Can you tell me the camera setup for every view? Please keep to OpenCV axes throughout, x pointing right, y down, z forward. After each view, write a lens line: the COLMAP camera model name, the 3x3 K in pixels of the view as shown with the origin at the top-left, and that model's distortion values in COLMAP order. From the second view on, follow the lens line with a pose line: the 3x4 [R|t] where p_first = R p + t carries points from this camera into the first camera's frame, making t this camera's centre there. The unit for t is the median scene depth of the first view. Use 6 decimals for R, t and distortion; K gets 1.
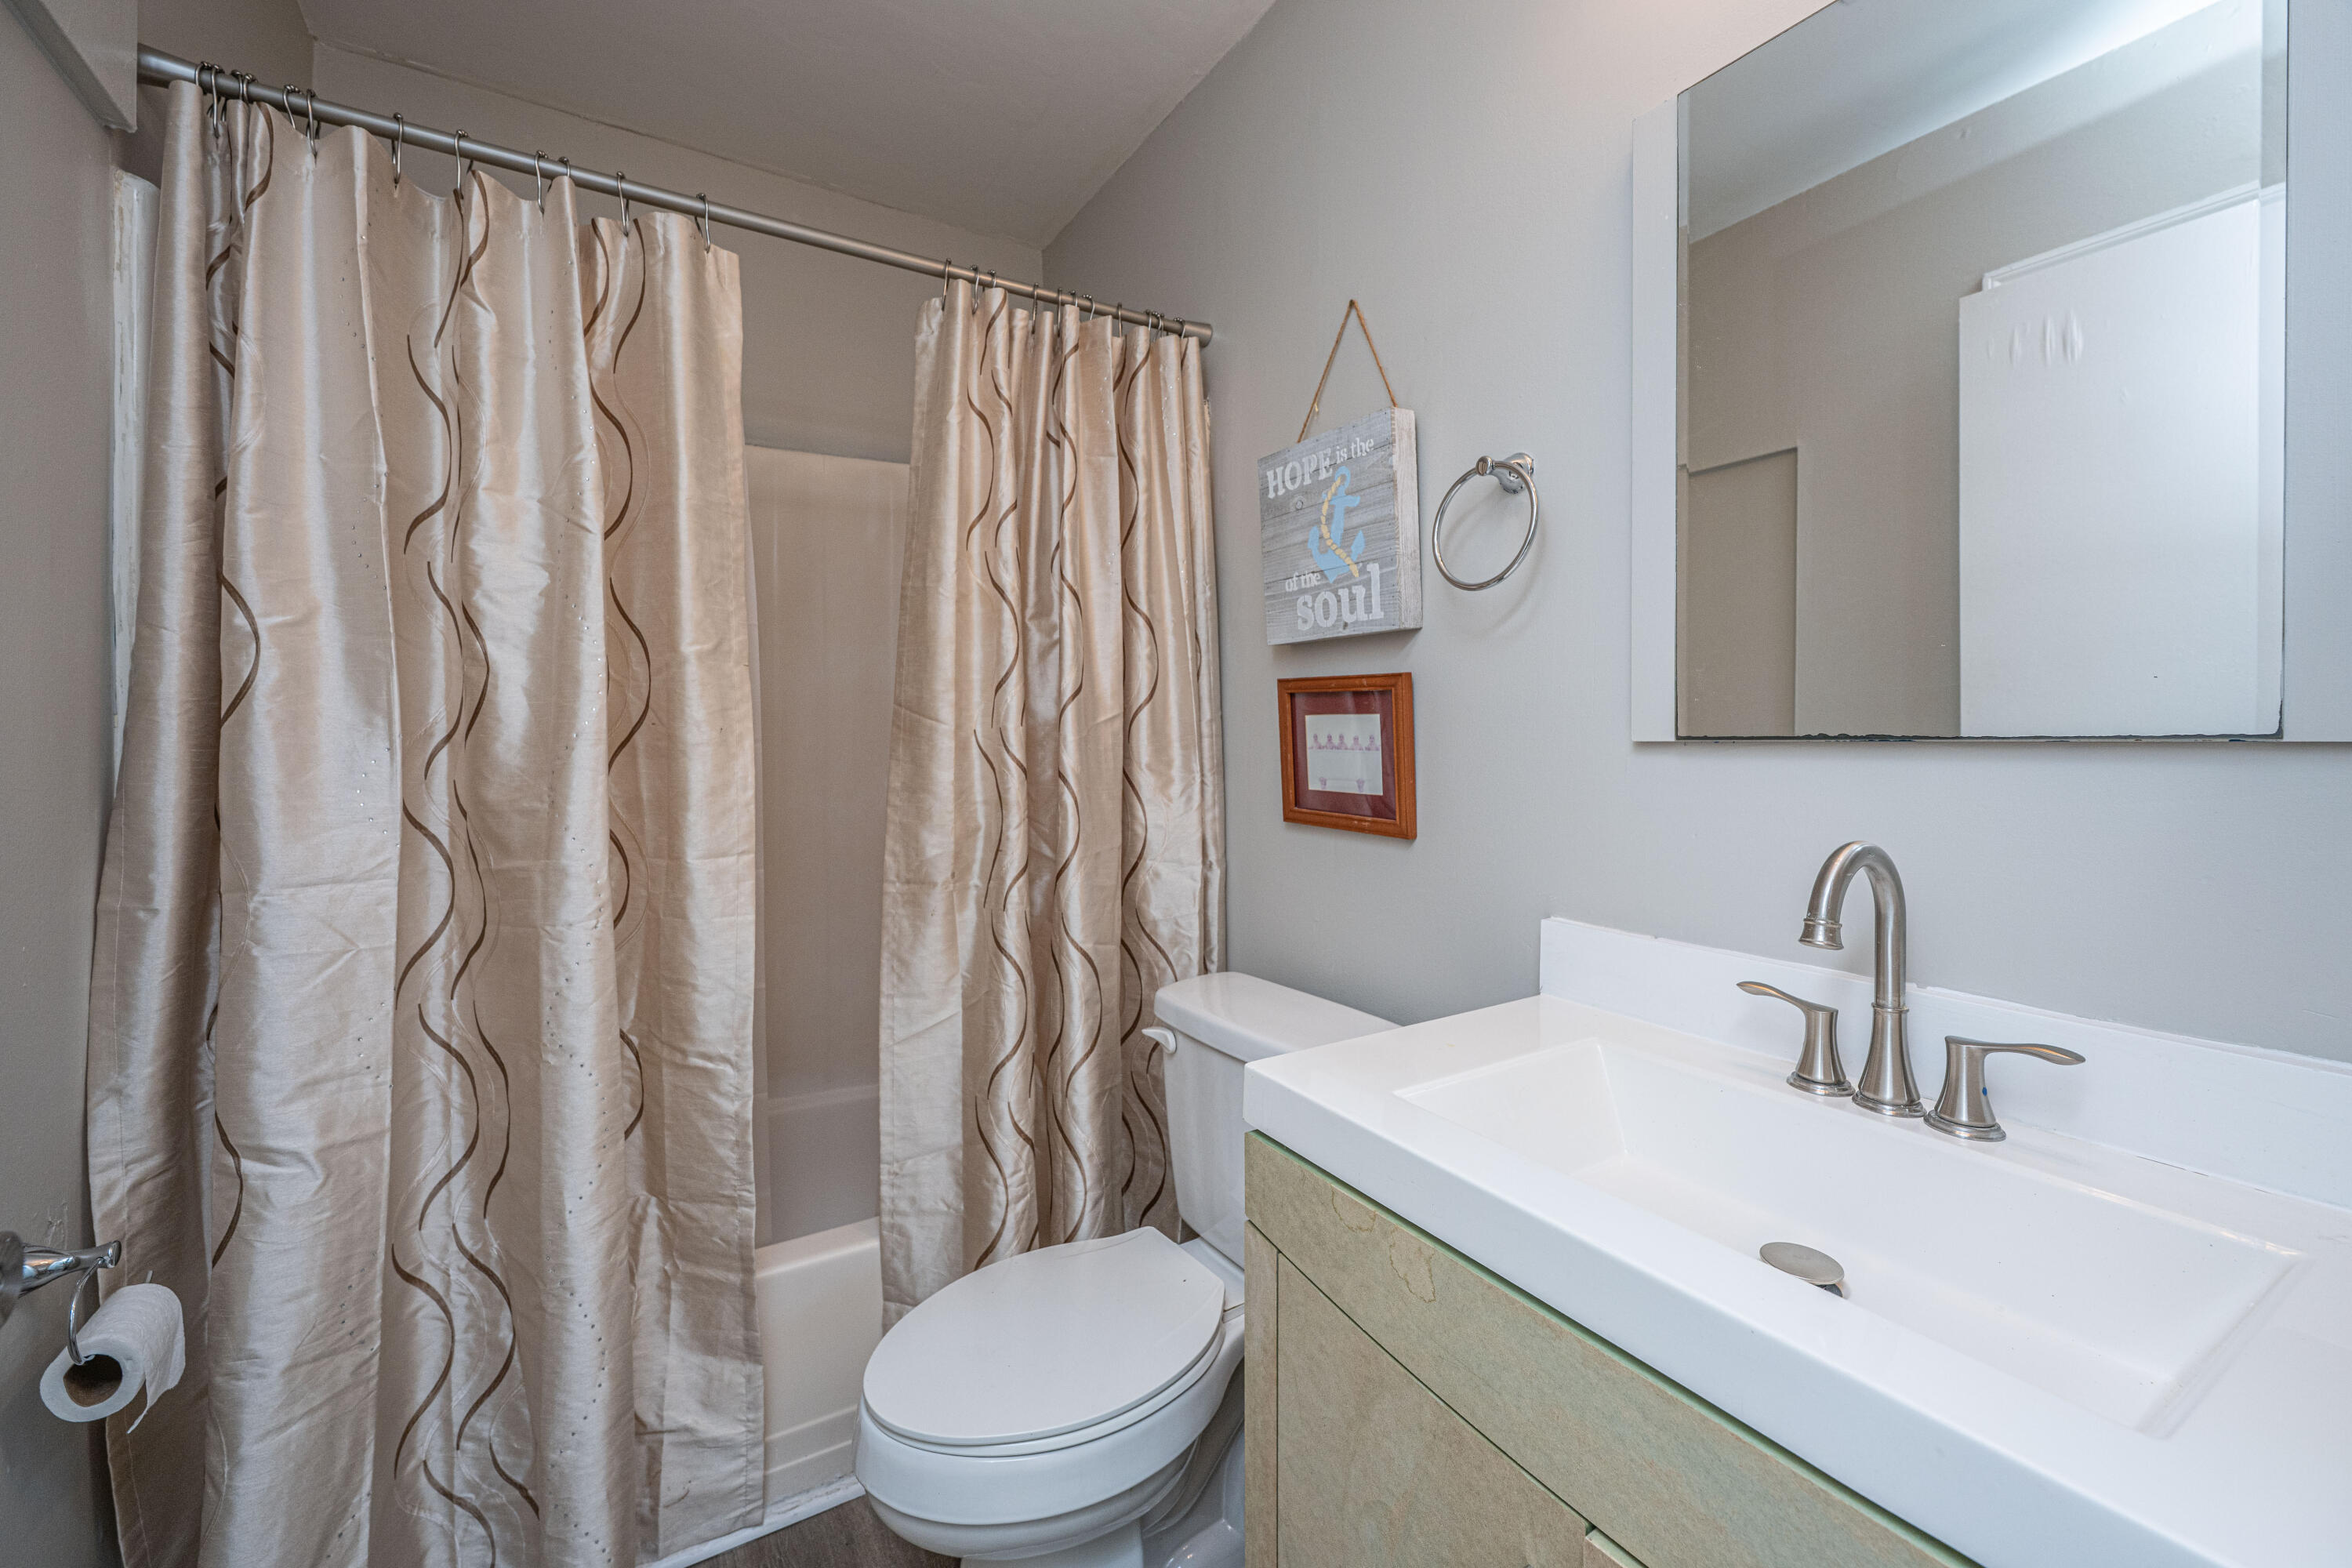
lens RADIAL K [[954.7, 0, 1176.5], [0, 954.7, 737.9], [0, 0, 1]] dist [0.001456, 0.000146]
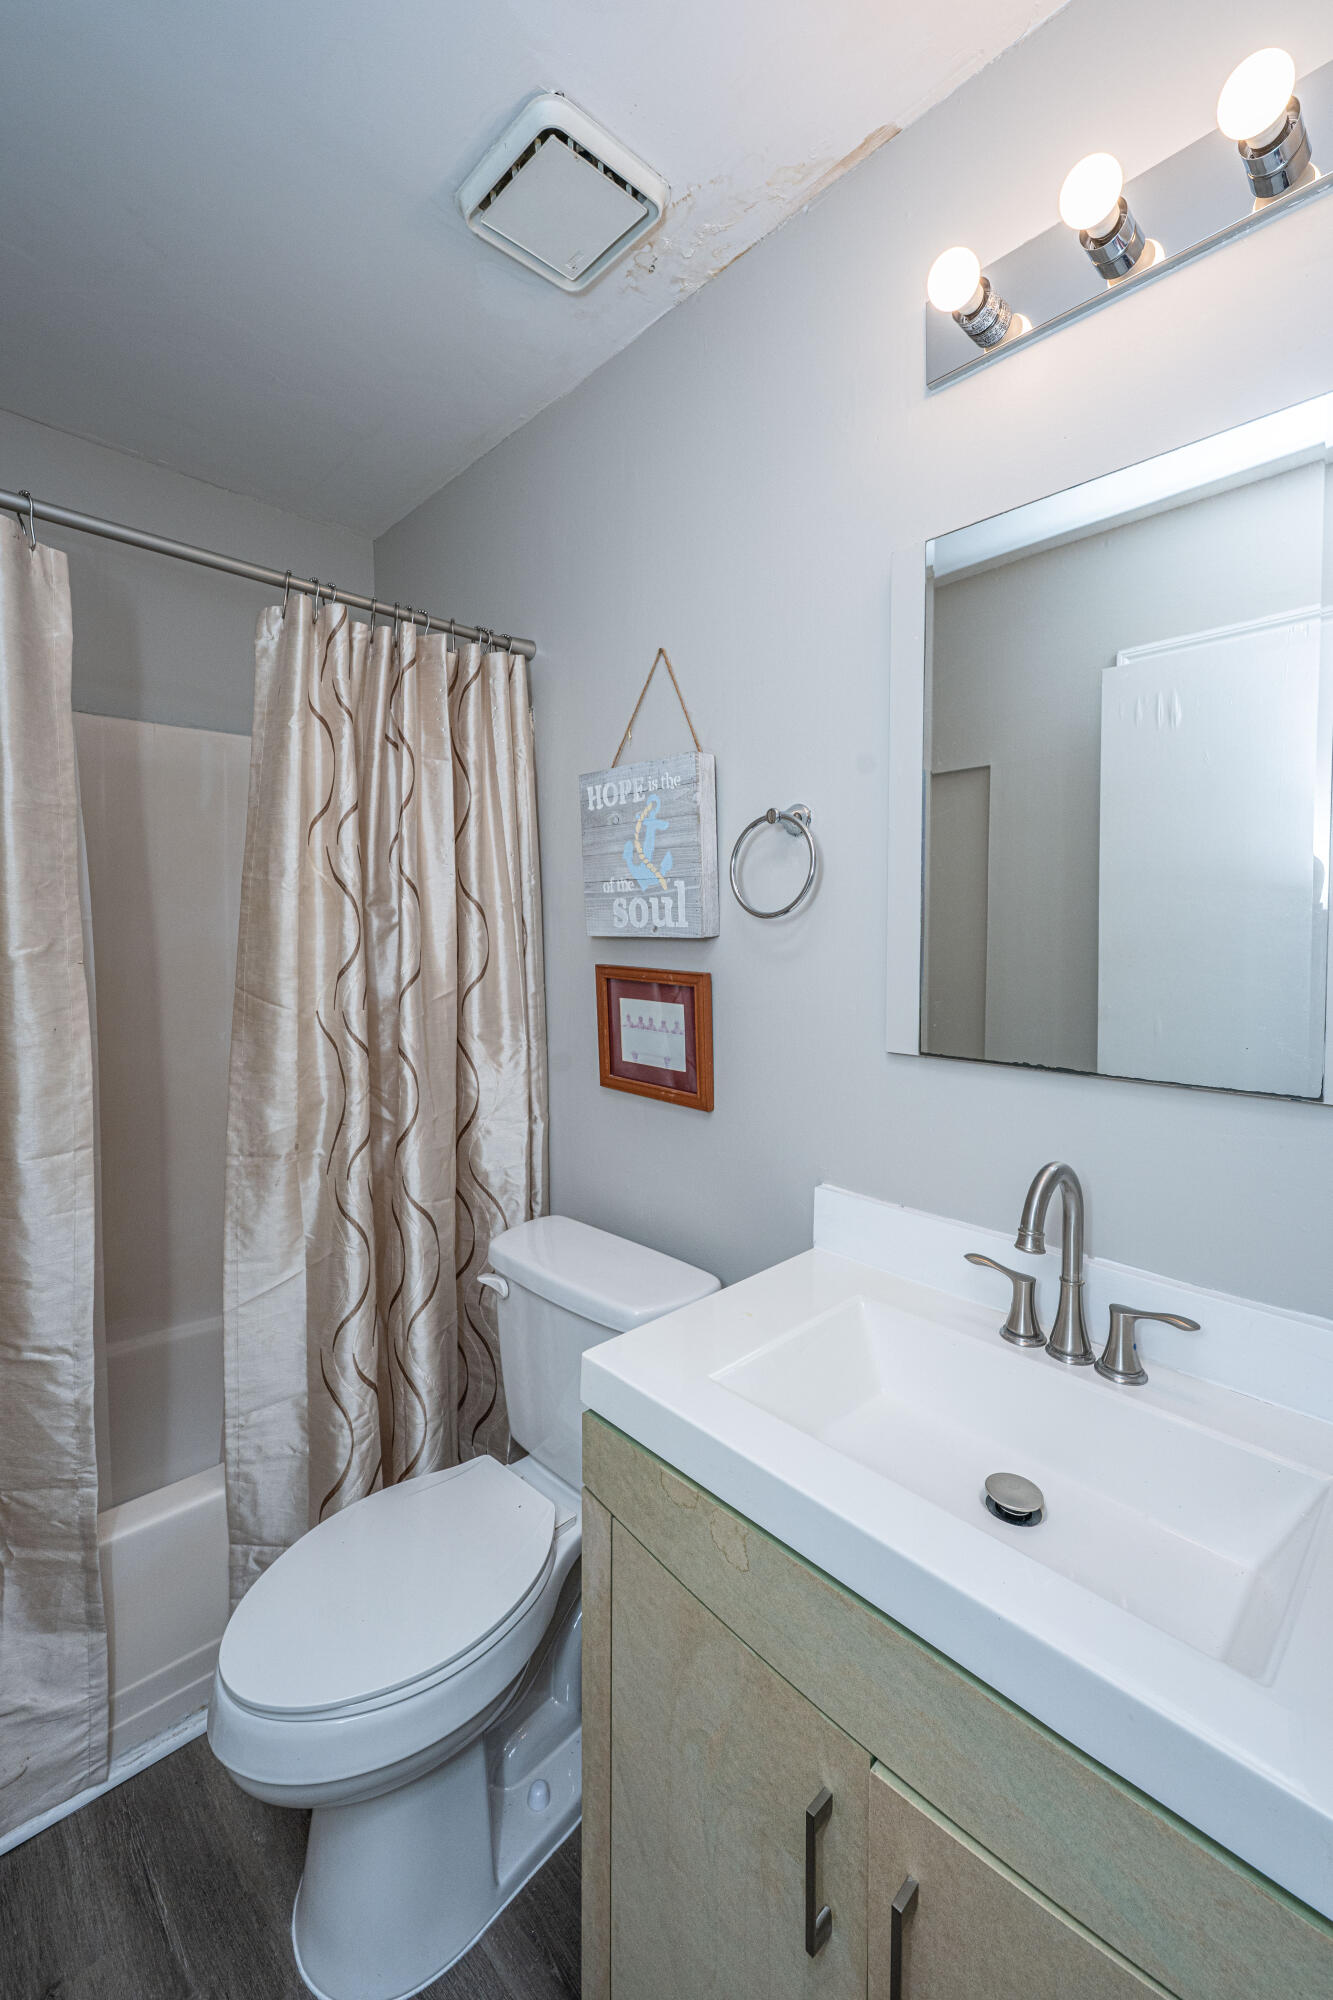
lens RADIAL K [[816.9, 0, 660.0], [0, 816.9, 933.0], [0, 0, 1]] dist [-0.000110, 0.000563]
pose [[0.976548, -0.000885, 0.215300, -0.033261], [-0.003796, 0.999765, 0.021328, -0.128433], [-0.215268, -0.021645, 0.976315, 0.013391]]
